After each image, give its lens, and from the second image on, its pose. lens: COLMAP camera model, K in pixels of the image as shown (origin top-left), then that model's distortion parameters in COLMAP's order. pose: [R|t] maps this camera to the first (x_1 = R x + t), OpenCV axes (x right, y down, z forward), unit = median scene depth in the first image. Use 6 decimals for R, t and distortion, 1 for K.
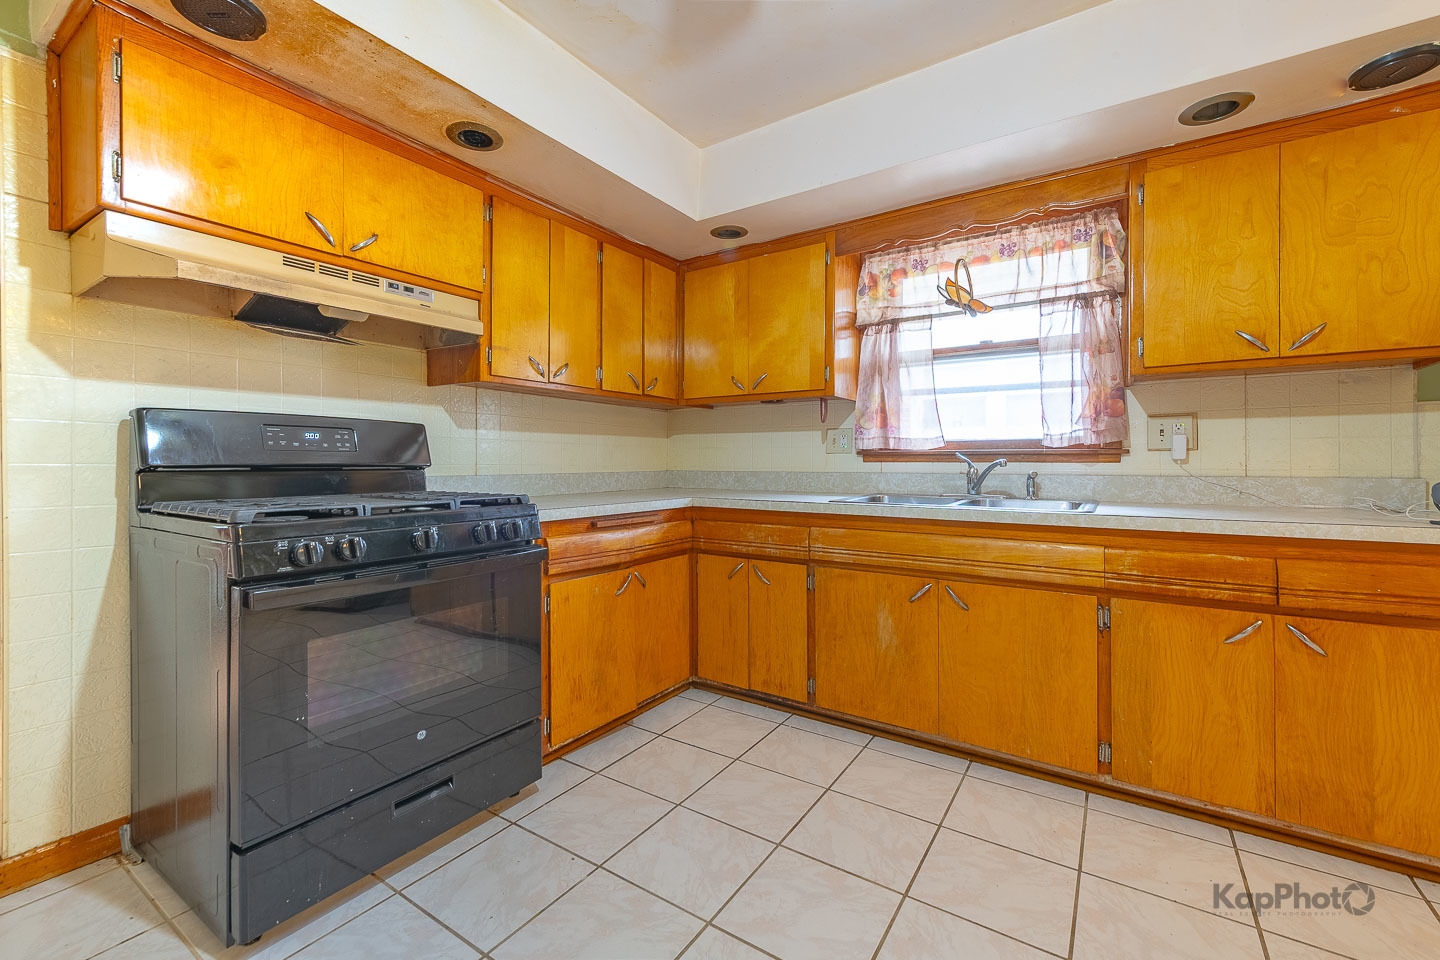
lens RADIAL K [[517.8, 0, 697.1], [0, 517.8, 464.1], [0, 0, 1]] dist [0.014927, -0.002965]
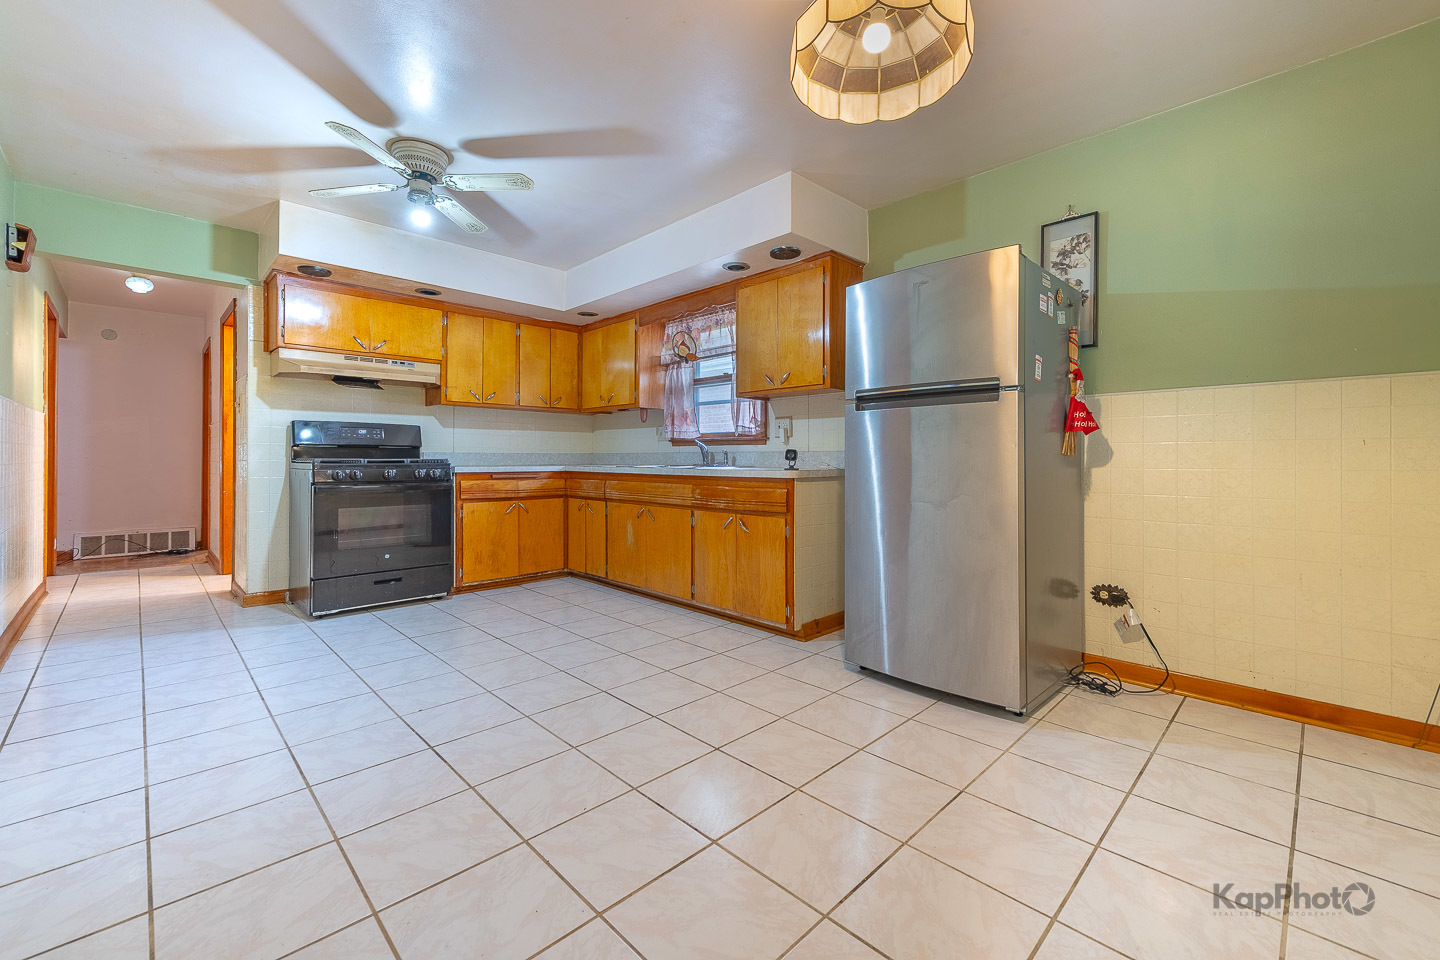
lens RADIAL K [[427.8, 0, 642.5], [0, 427.8, 450.8], [0, 0, 1]] dist [0.011124, 0.000004]
pose [[0.980863, 0.003025, -0.194675, 0.670816], [-0.004920, 0.999945, -0.009254, 0.032296], [0.194636, 0.010035, 0.980824, -0.473692]]
